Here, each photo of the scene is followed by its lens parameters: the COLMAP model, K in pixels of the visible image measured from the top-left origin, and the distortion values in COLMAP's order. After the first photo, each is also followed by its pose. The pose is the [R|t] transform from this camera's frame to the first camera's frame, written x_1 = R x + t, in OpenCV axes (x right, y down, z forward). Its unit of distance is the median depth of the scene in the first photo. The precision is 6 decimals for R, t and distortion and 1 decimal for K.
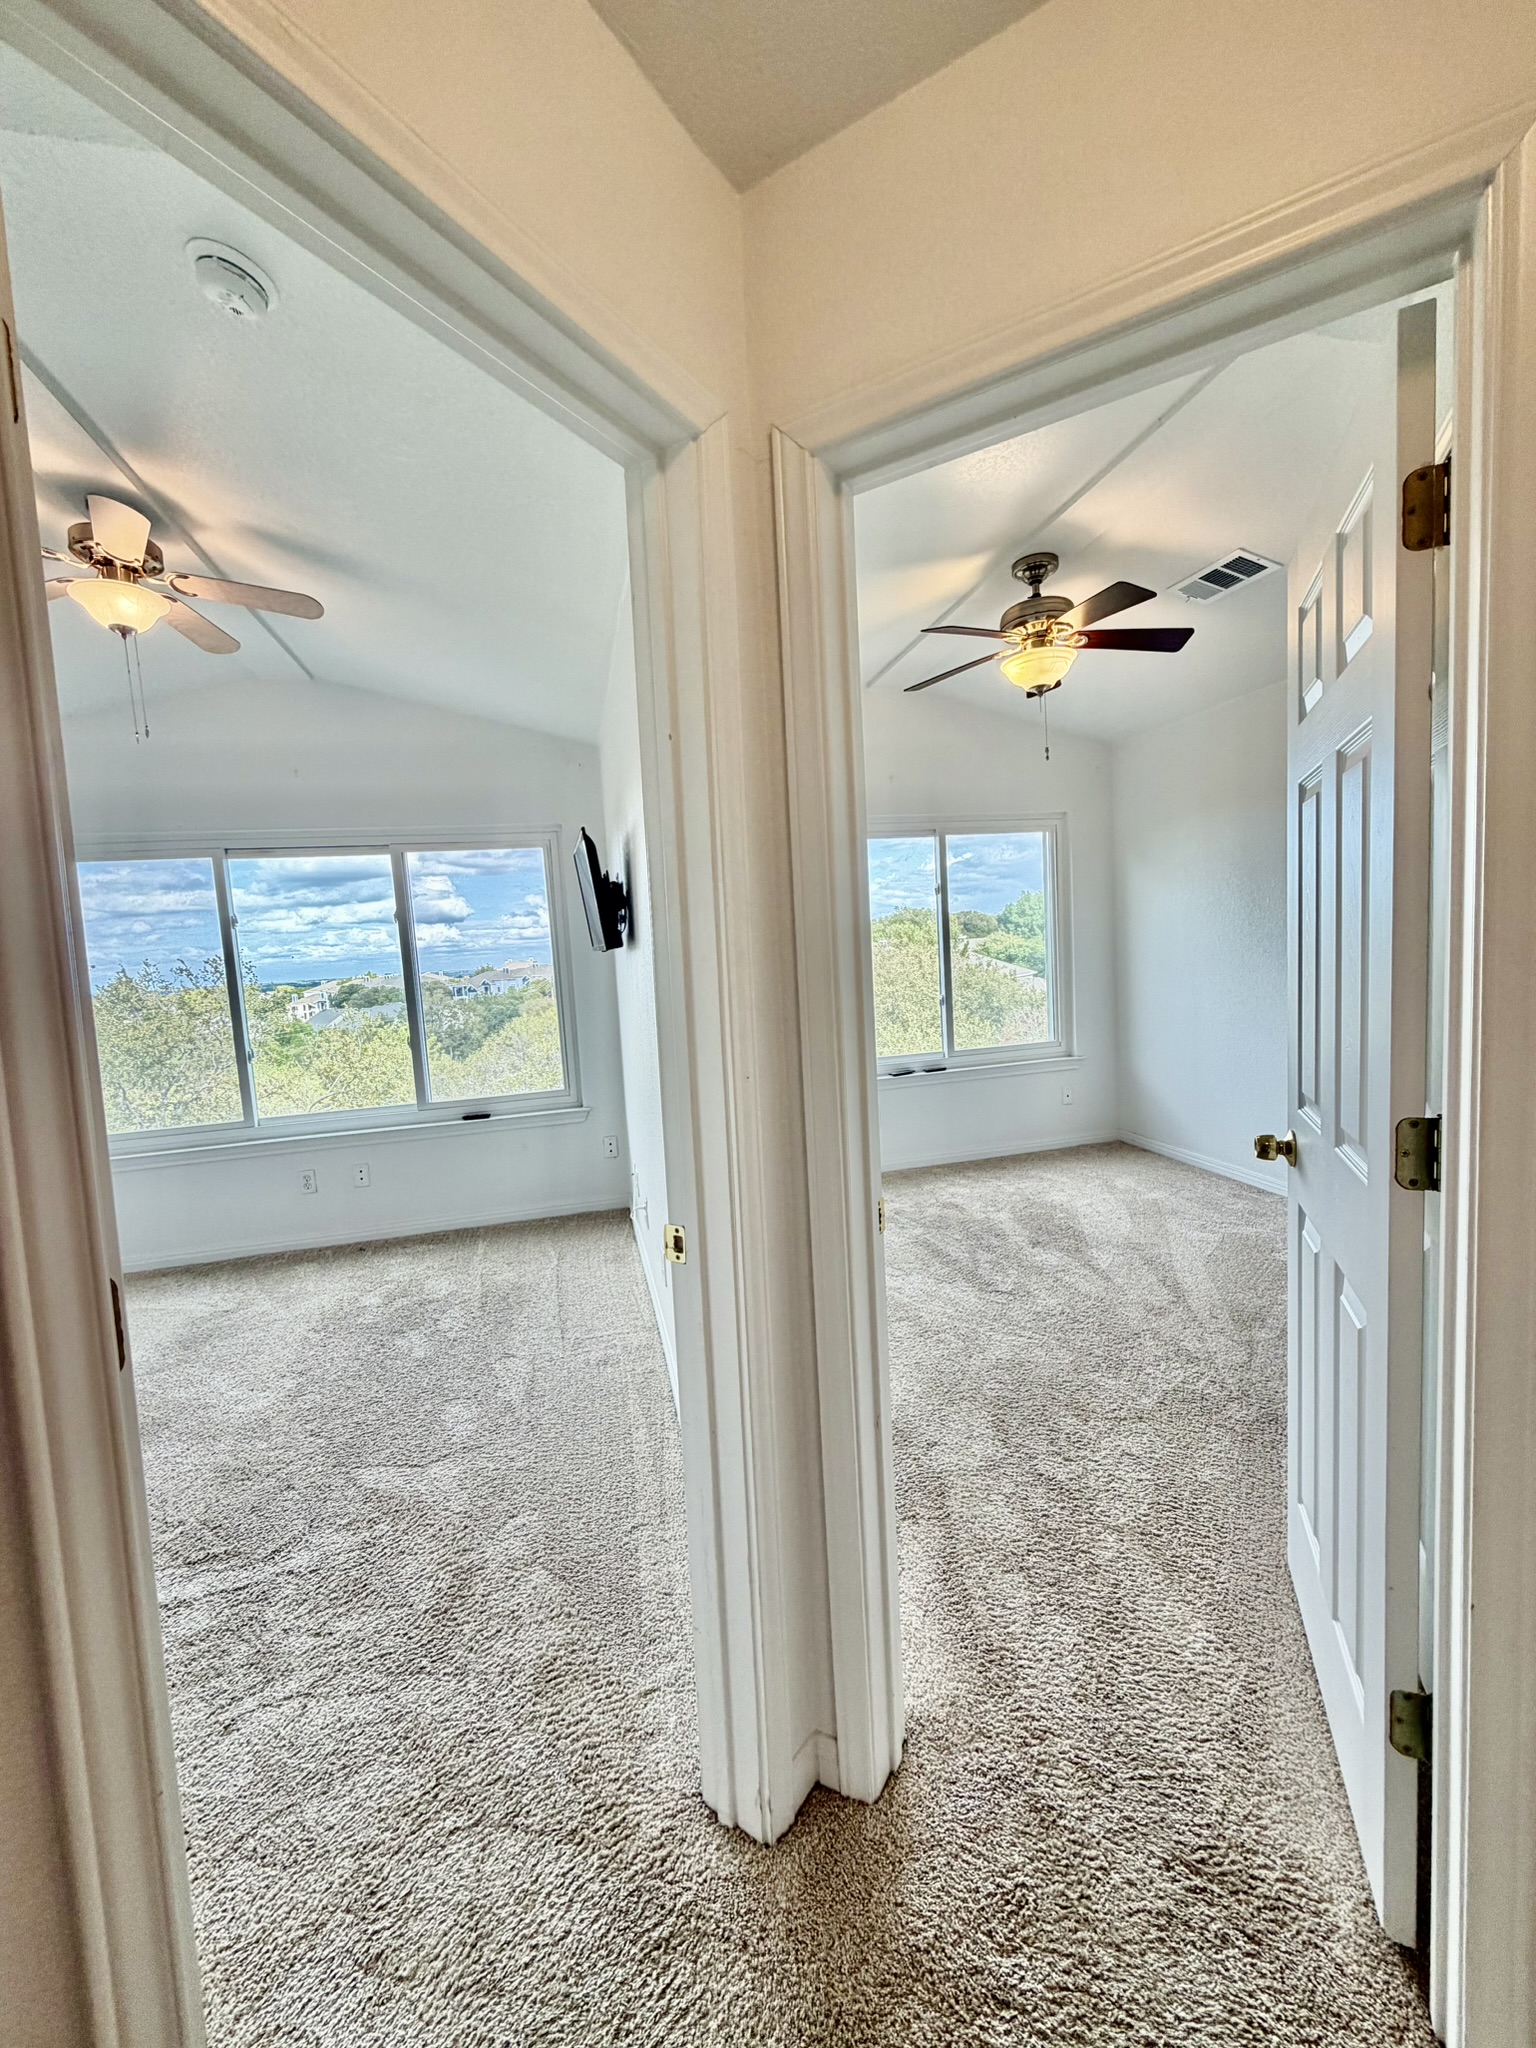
lens RADIAL K [[822.6, 0, 765.4], [0, 822.6, 1027.4], [0, 0, 1]] dist [0.000931, 0.000114]
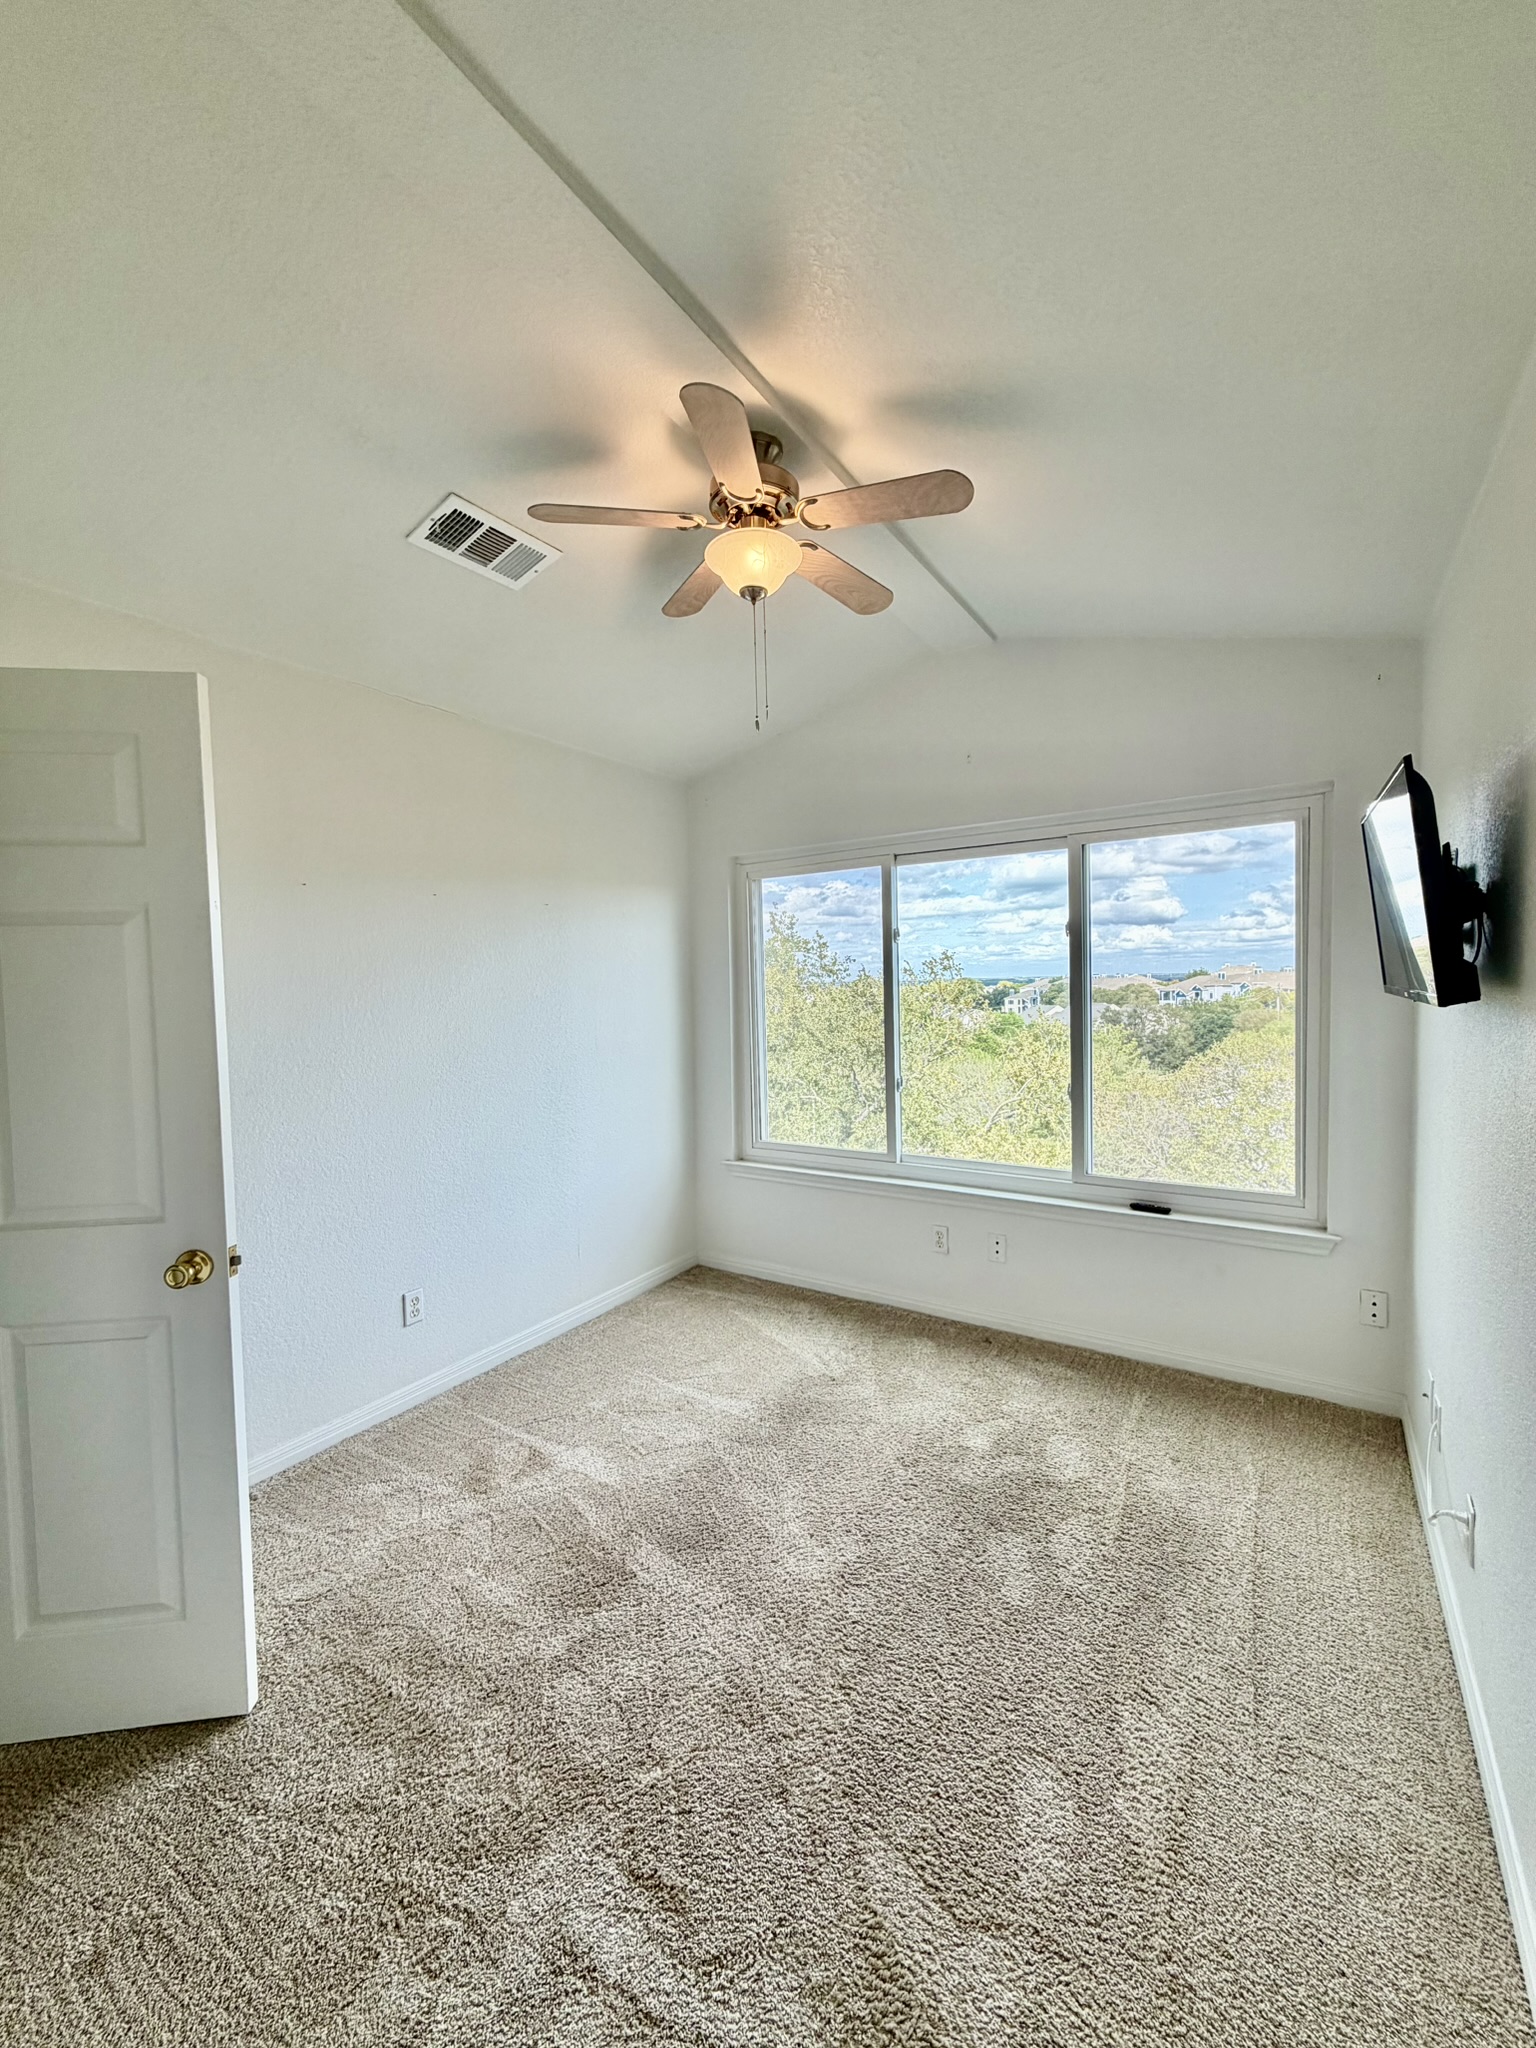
lens RADIAL K [[822.6, 0, 774.5], [0, 822.6, 1020.6], [0, 0, 1]] dist [0.000931, 0.000114]
pose [[0.694628, 0.077312, -0.715202, -0.123713], [-0.083975, 0.996125, 0.026120, -0.068532], [0.714451, 0.041915, 0.698429, 0.405653]]
